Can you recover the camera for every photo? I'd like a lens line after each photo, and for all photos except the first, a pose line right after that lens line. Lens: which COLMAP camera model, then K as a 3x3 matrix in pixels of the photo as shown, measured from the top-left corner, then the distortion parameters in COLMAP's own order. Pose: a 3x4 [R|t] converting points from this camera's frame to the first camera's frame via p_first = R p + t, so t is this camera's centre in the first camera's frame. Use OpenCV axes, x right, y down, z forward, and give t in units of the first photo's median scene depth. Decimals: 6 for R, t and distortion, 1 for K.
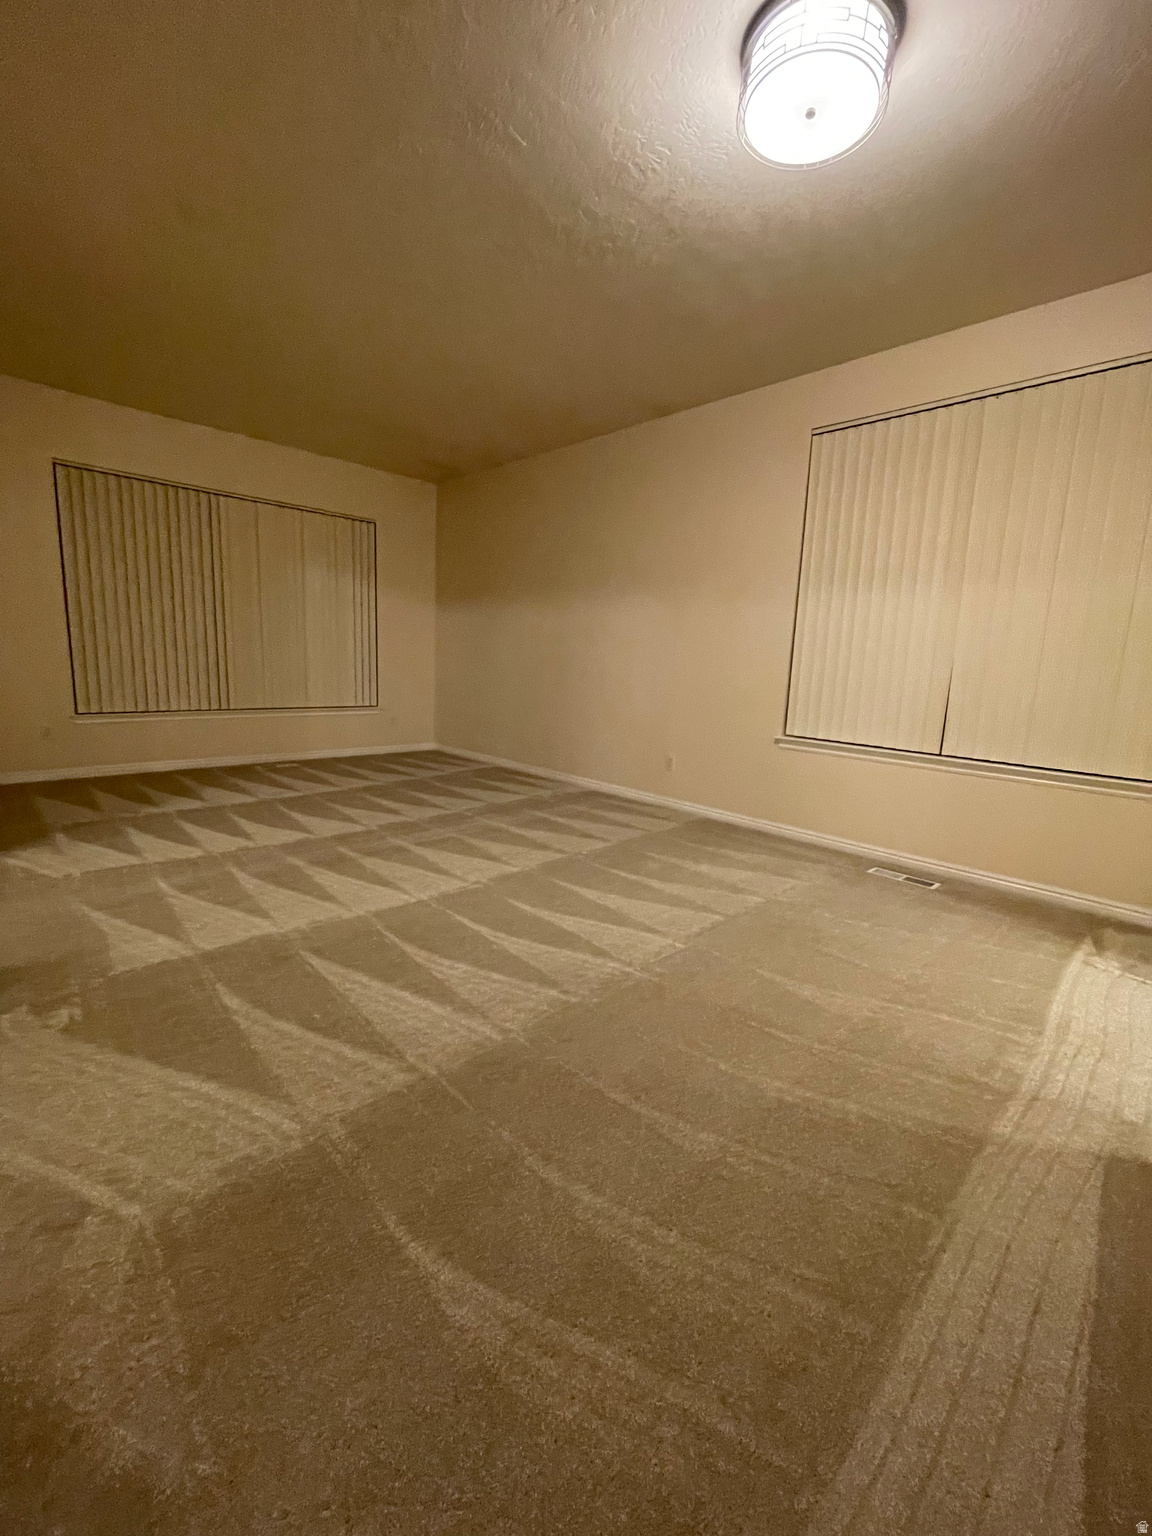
lens RADIAL K [[628.9, 0, 573.8], [0, 628.9, 766.4], [0, 0, 1]] dist [-0.002580, -0.000343]
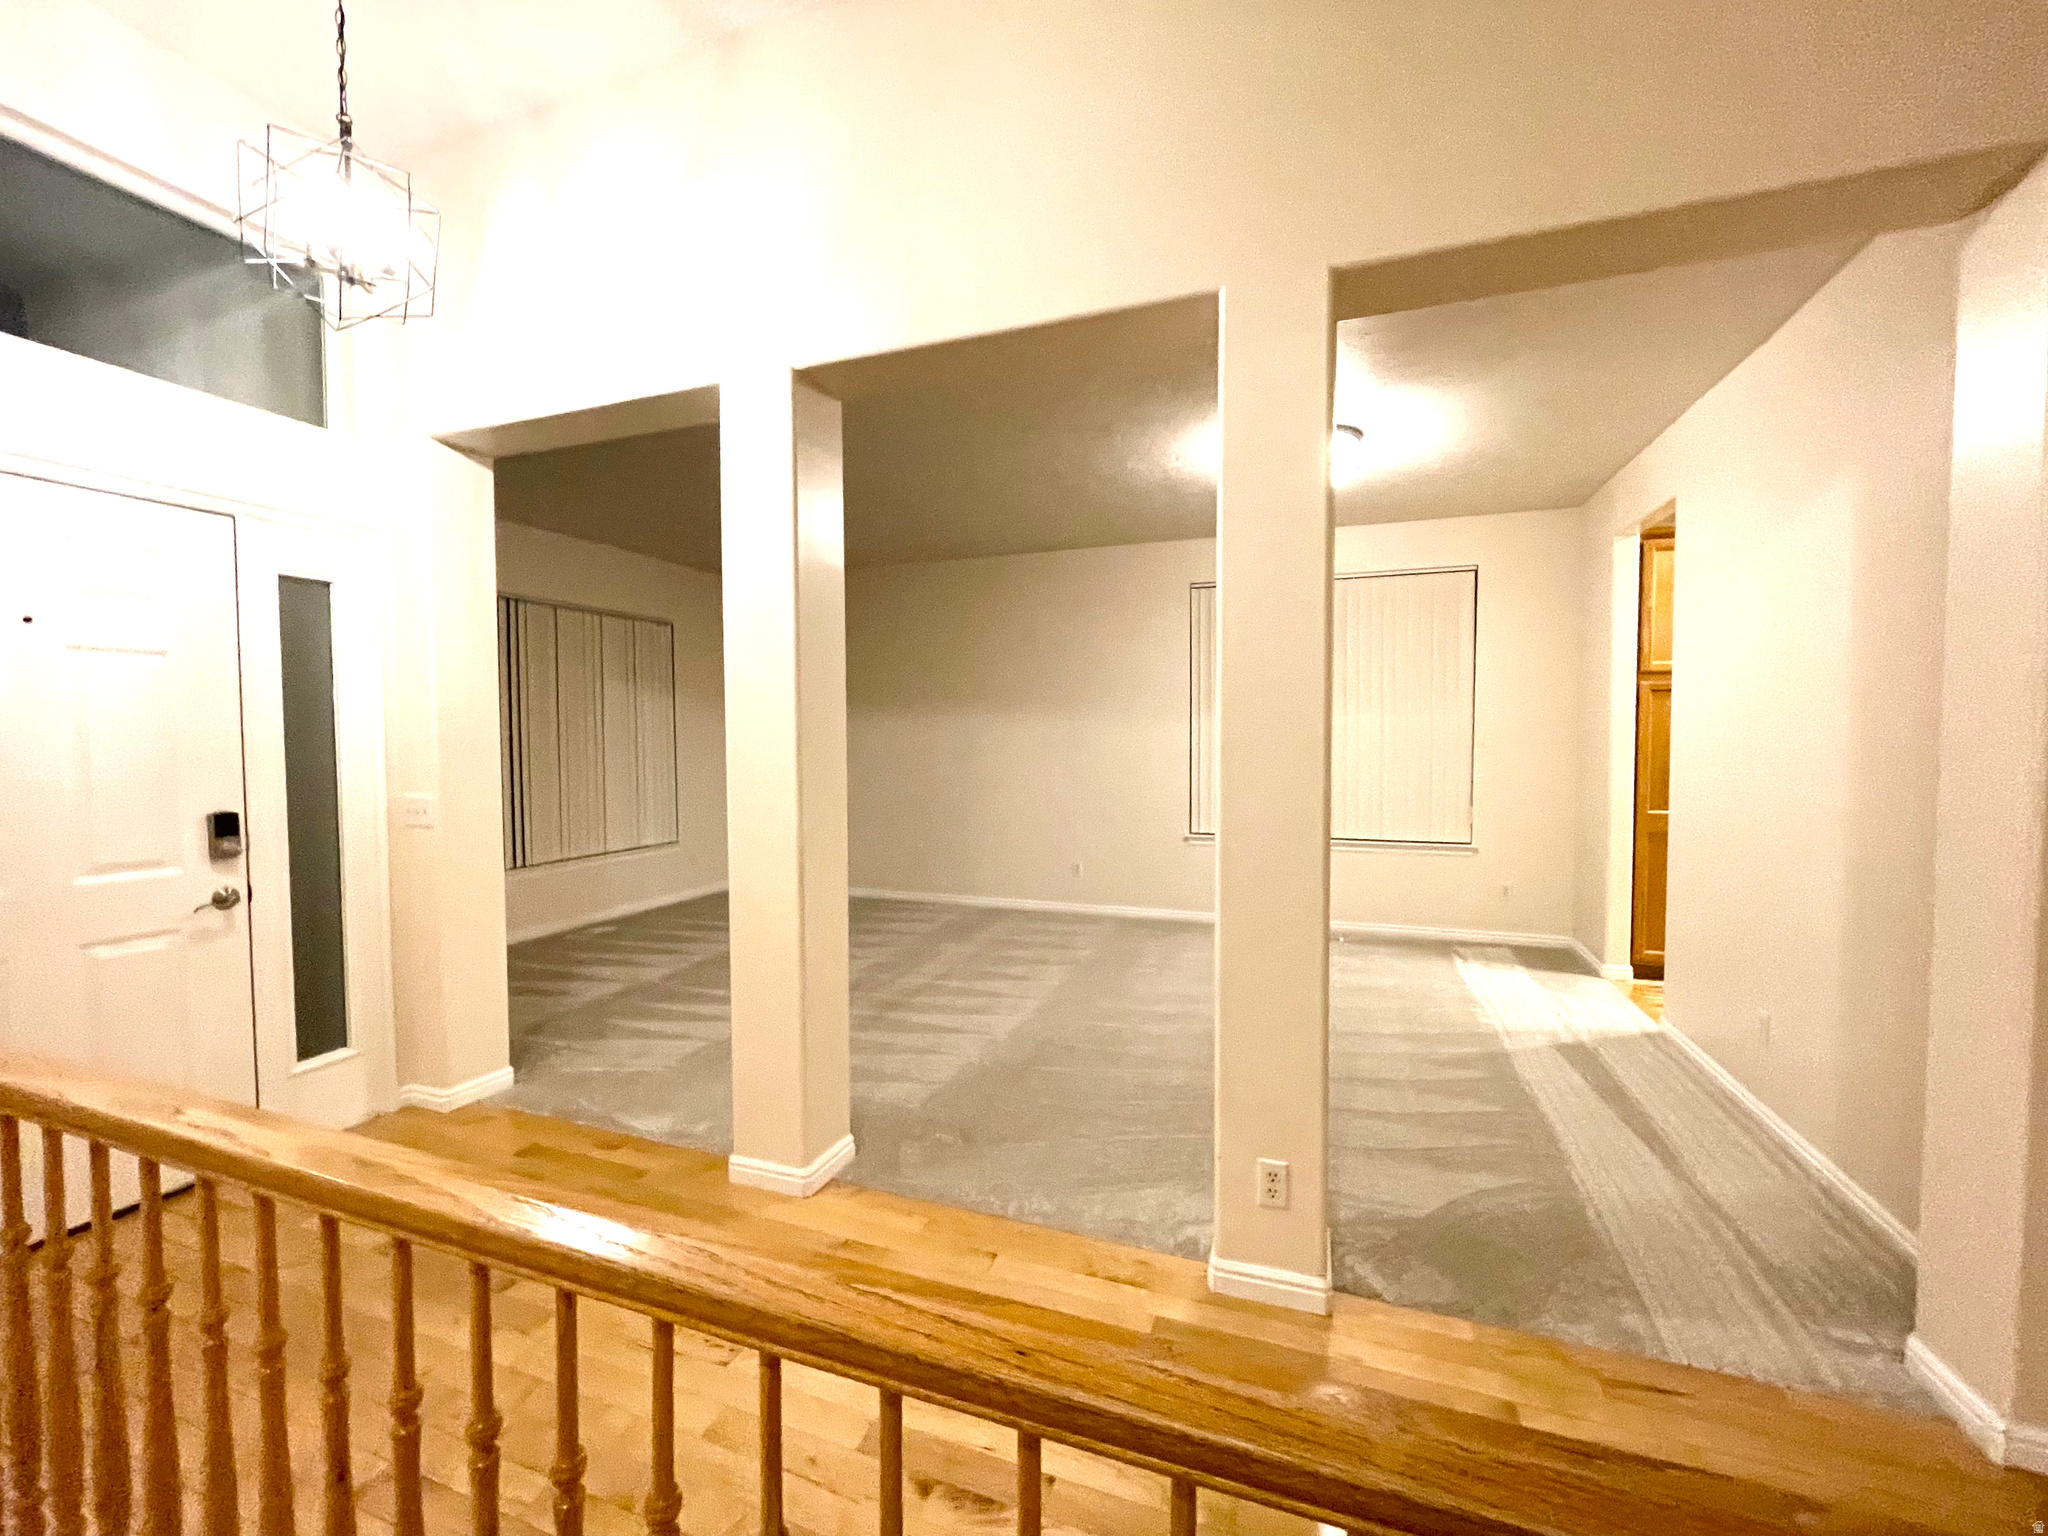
lens RADIAL K [[838.5, 0, 1025.6], [0, 838.5, 770.6], [0, 0, 1]] dist [-0.002580, -0.000343]
pose [[0.900025, -0.065467, 0.430893, -0.804613], [0.116469, 0.988827, -0.093037, -0.076171], [-0.419988, 0.133921, 0.897594, -0.356264]]
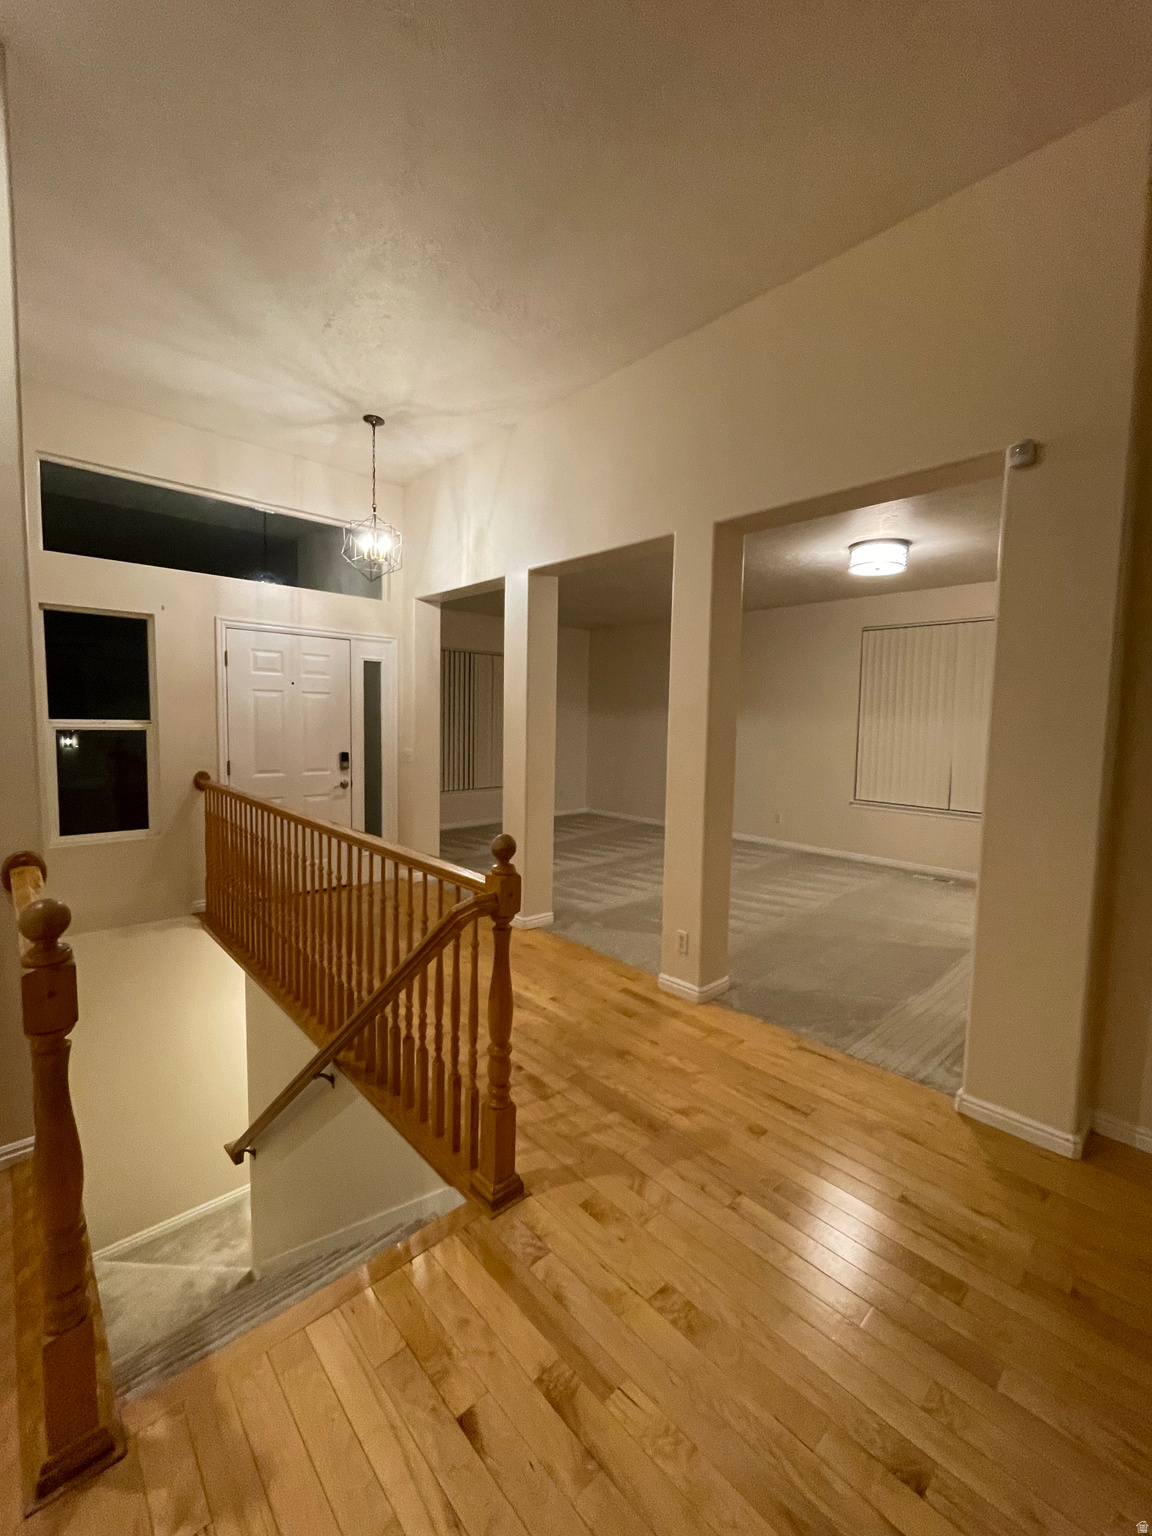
lens RADIAL K [[628.9, 0, 577.8], [0, 628.9, 768.2], [0, 0, 1]] dist [-0.002580, -0.000343]
pose [[0.999612, -0.023110, -0.015573, -0.511101], [0.021580, 0.995510, -0.092167, 0.007473], [0.017633, 0.091795, 0.995622, -0.936351]]
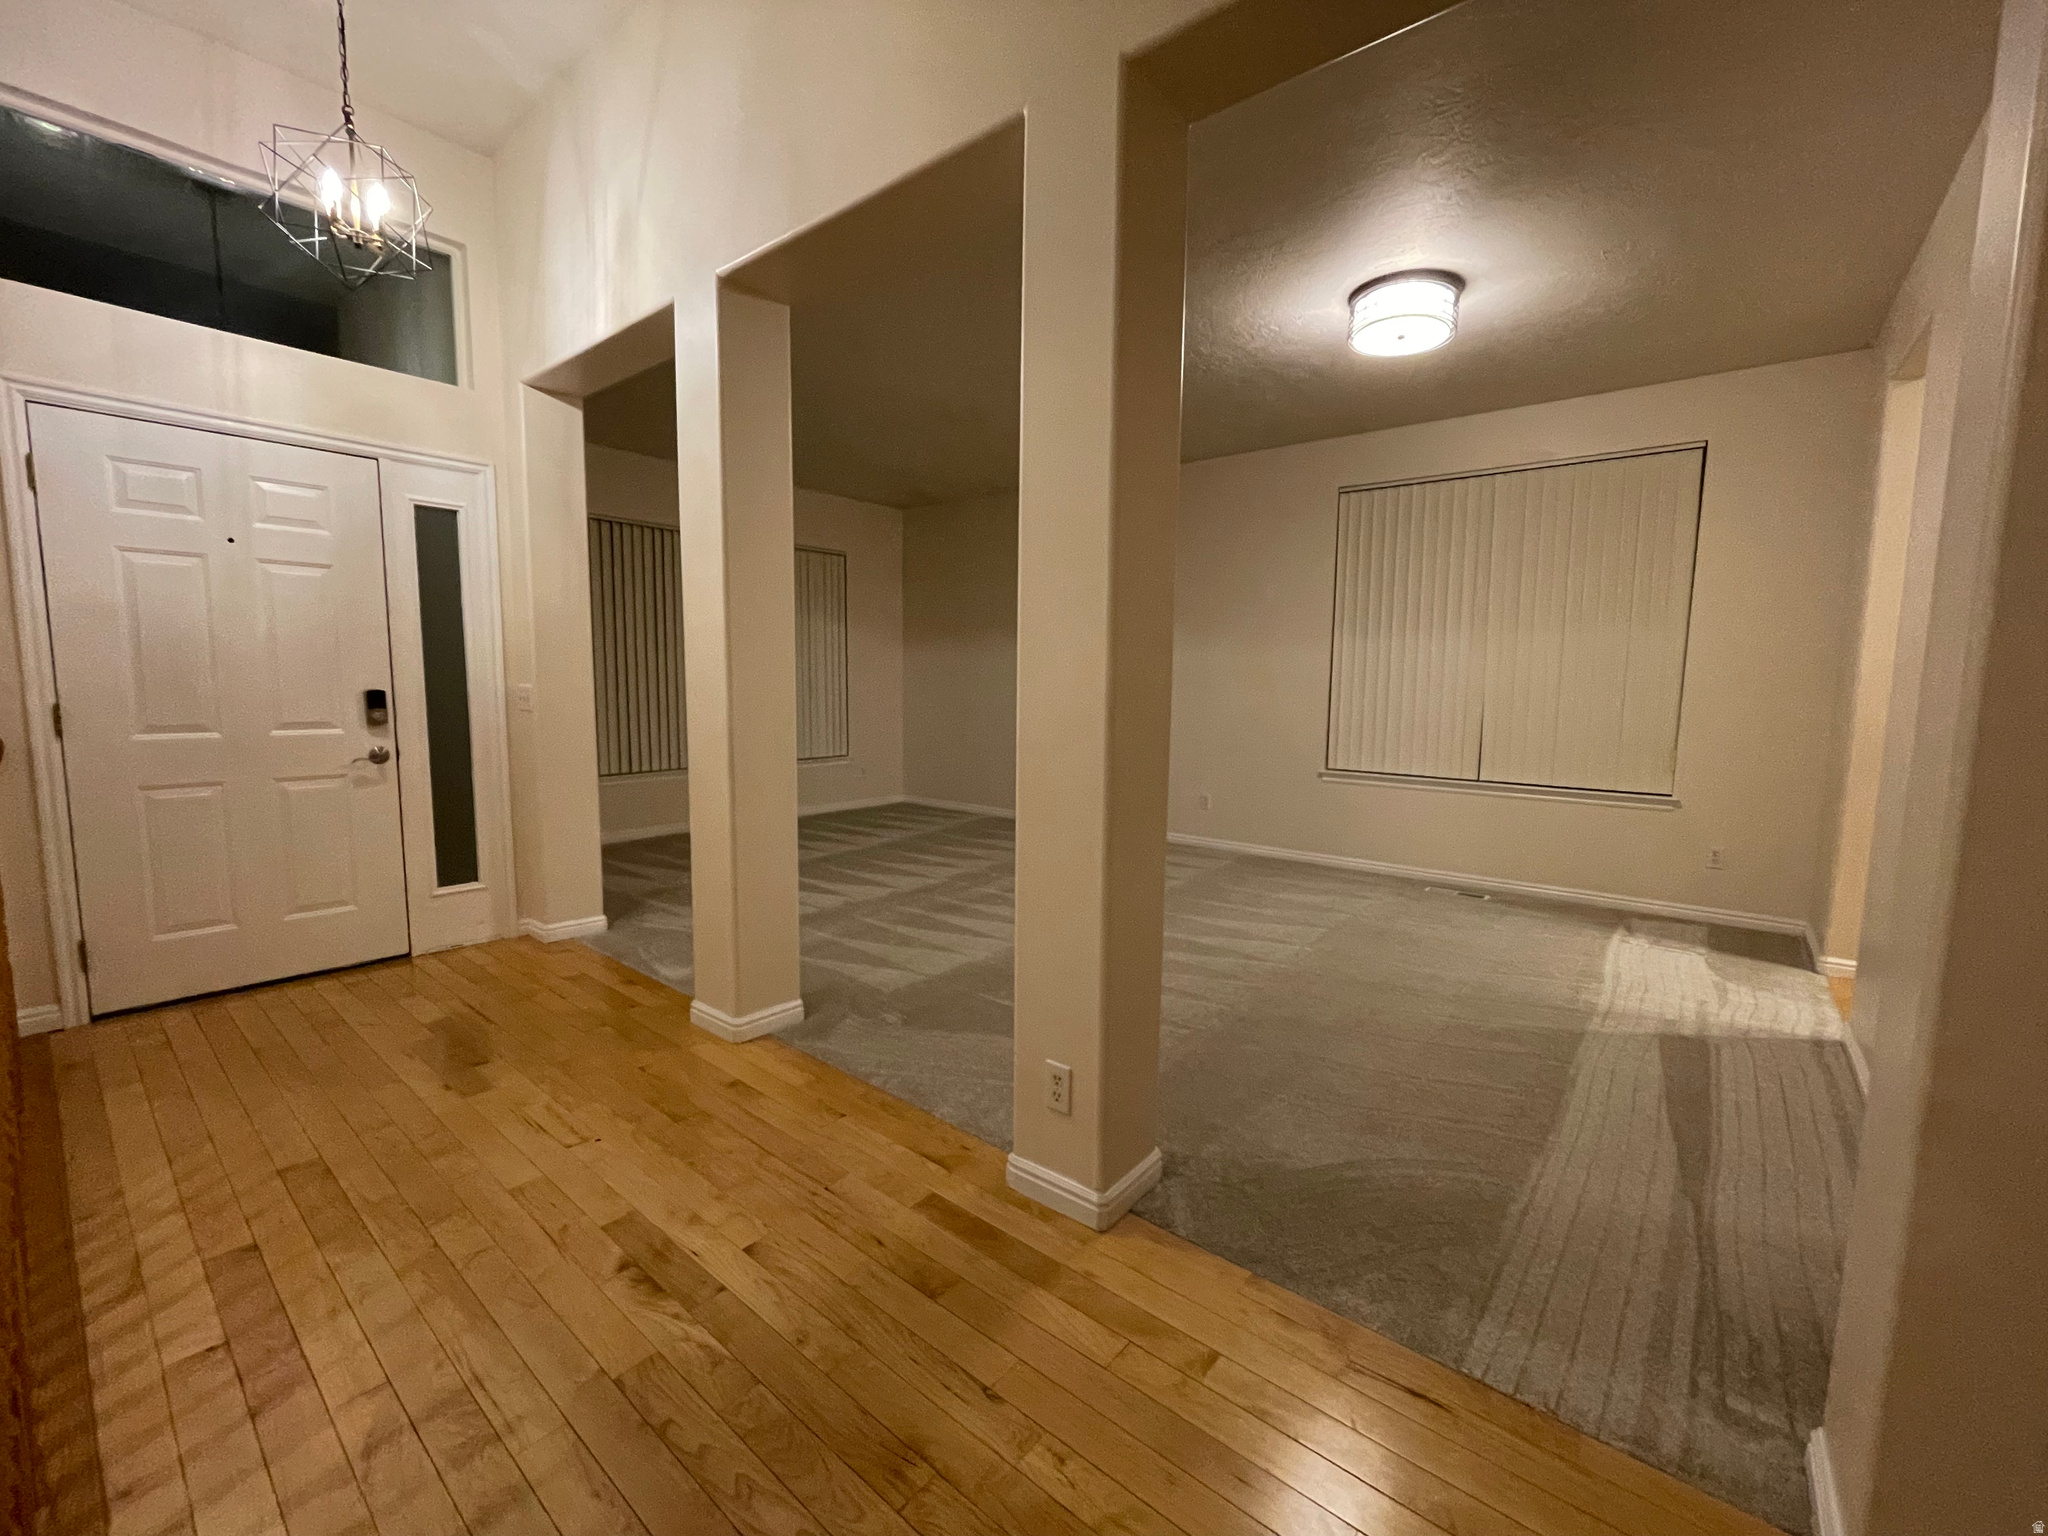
lens RADIAL K [[838.5, 0, 1023.1], [0, 838.5, 769.2], [0, 0, 1]] dist [-0.002580, -0.000343]
pose [[0.992732, -0.043789, 0.112095, -0.438372], [0.050467, 0.997072, -0.057448, 0.007242], [-0.109251, 0.062687, 0.992036, -0.441198]]
